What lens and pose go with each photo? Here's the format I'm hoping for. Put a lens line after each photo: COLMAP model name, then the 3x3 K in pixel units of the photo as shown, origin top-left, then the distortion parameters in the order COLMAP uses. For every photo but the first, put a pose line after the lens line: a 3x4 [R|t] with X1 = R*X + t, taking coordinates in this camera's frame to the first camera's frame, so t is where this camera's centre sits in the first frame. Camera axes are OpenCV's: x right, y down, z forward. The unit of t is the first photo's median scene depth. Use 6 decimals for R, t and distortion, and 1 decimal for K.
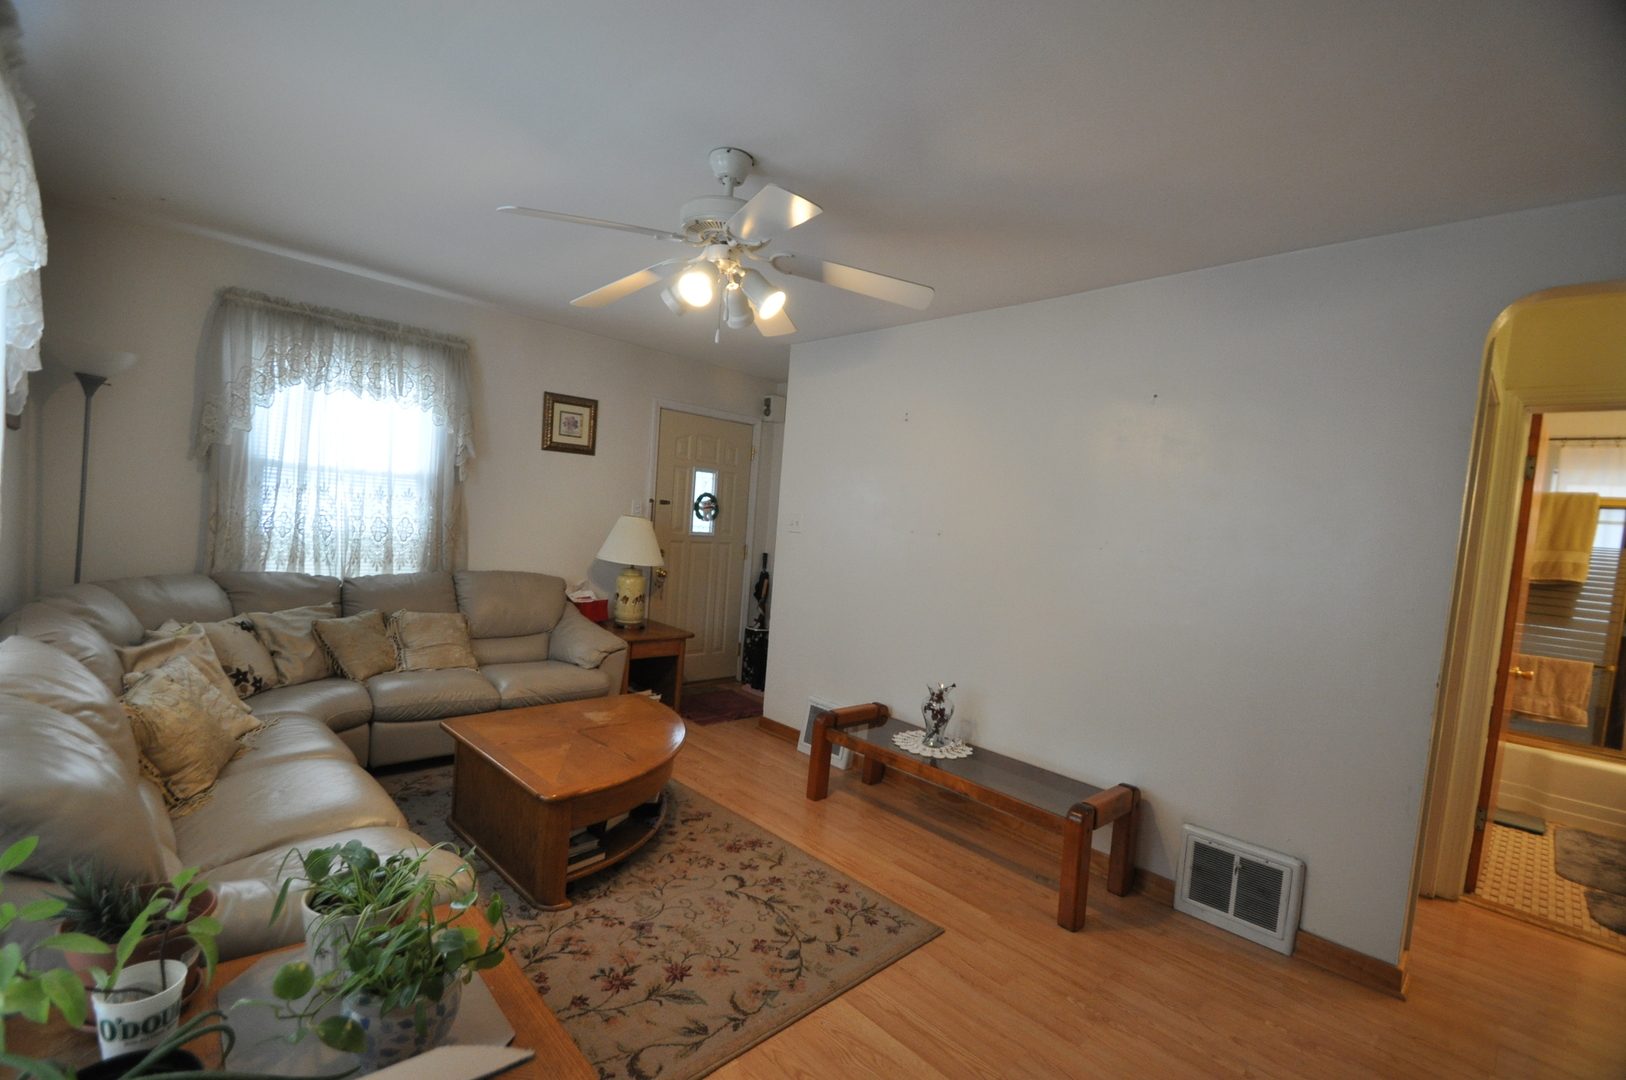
lens RADIAL K [[708.1, 0, 790.2], [0, 708.1, 561.5], [0, 0, 1]] dist [0.017073, -0.016543]
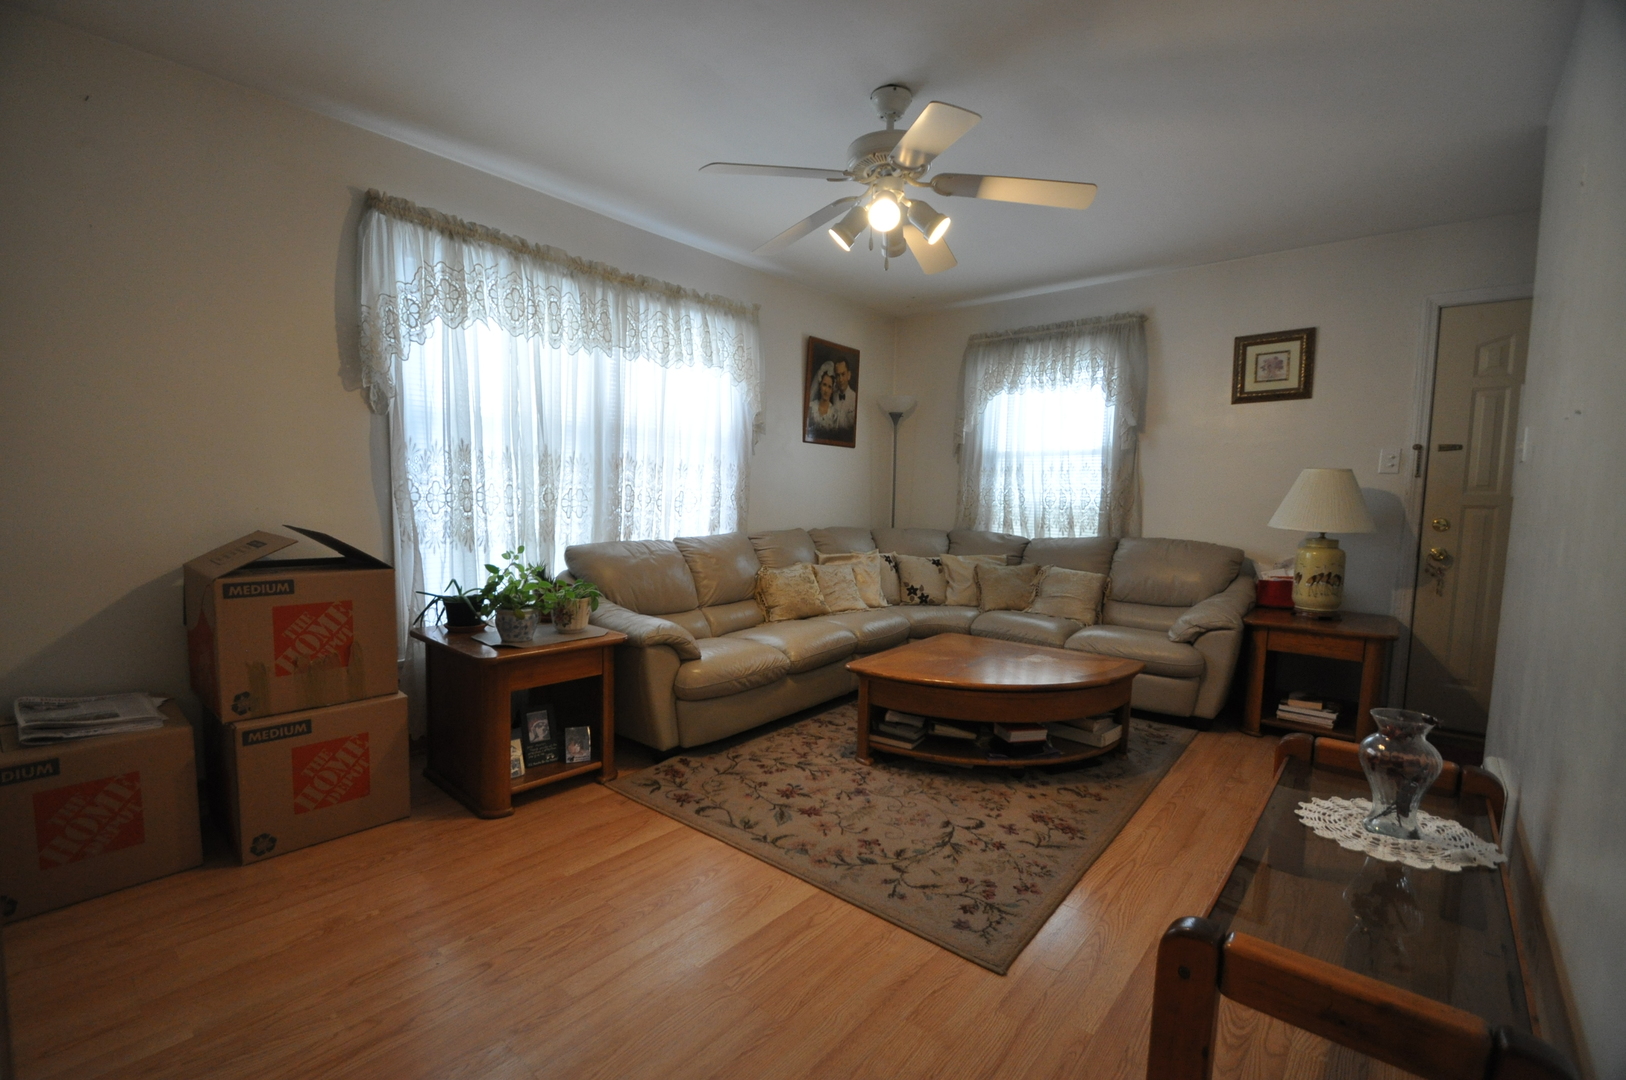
lens RADIAL K [[708.1, 0, 790.2], [0, 708.1, 561.5], [0, 0, 1]] dist [0.017073, -0.016543]
pose [[0.105713, 0.017432, -0.994244, 0.761980], [-0.071080, 0.997421, 0.009930, 0.108876], [0.991853, 0.069621, 0.106679, 0.601058]]
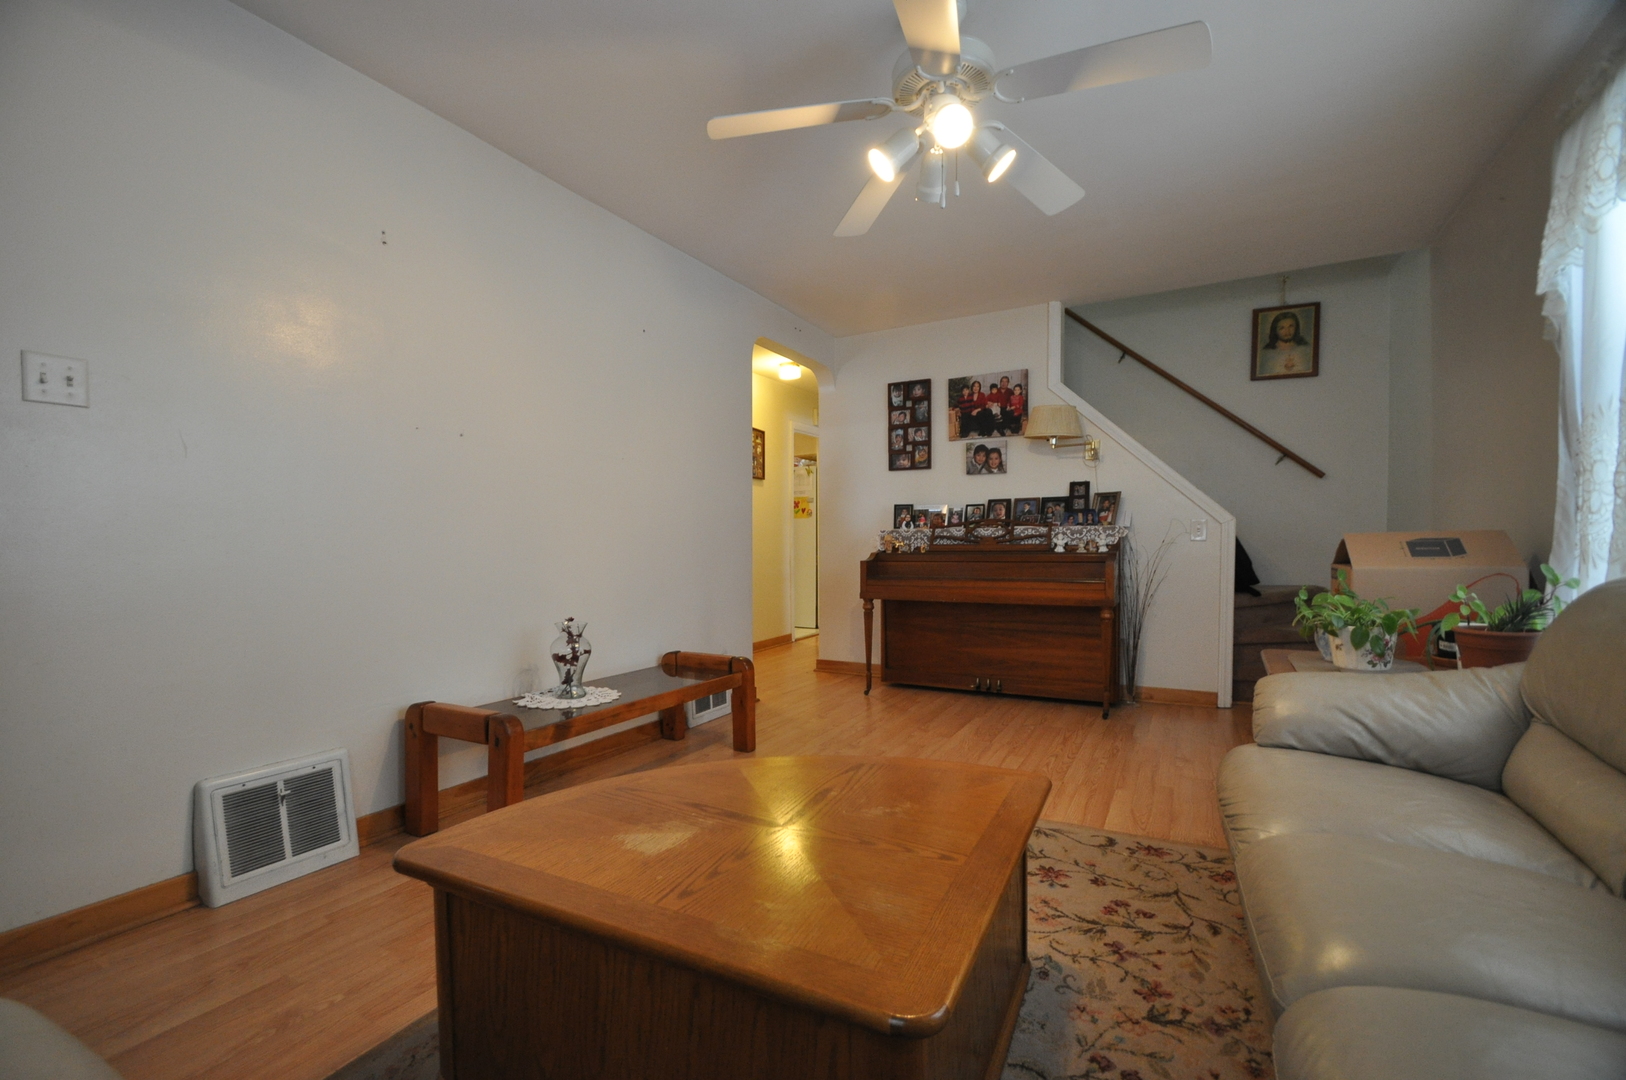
lens RADIAL K [[708.1, 0, 790.2], [0, 708.1, 561.5], [0, 0, 1]] dist [0.017073, -0.016543]
pose [[-0.305991, -0.104230, 0.946312, -0.739981], [0.038011, 0.991859, 0.121538, 0.016454], [-0.951275, 0.073160, -0.299538, 1.162985]]
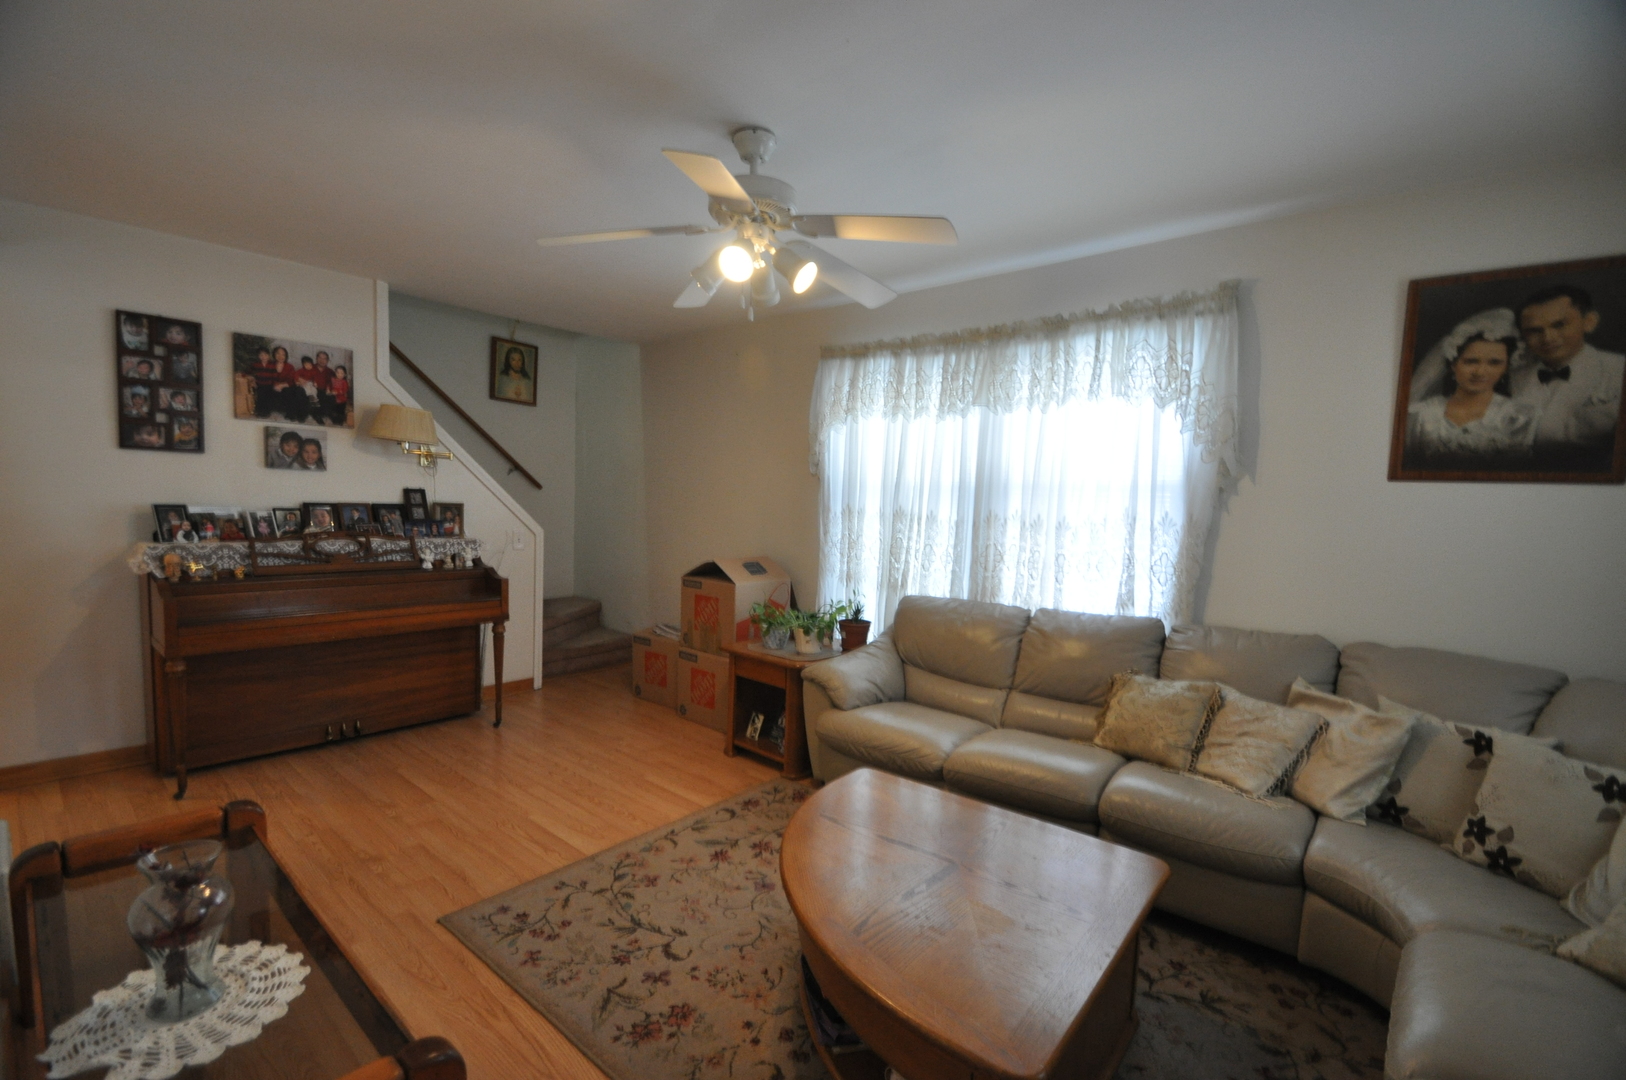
lens RADIAL K [[708.1, 0, 790.2], [0, 708.1, 561.5], [0, 0, 1]] dist [0.017073, -0.016543]
pose [[-0.988705, -0.106640, -0.105315, -0.069305], [-0.120417, 0.983563, 0.134550, -0.086304], [0.089236, 0.145712, -0.985294, 1.612040]]
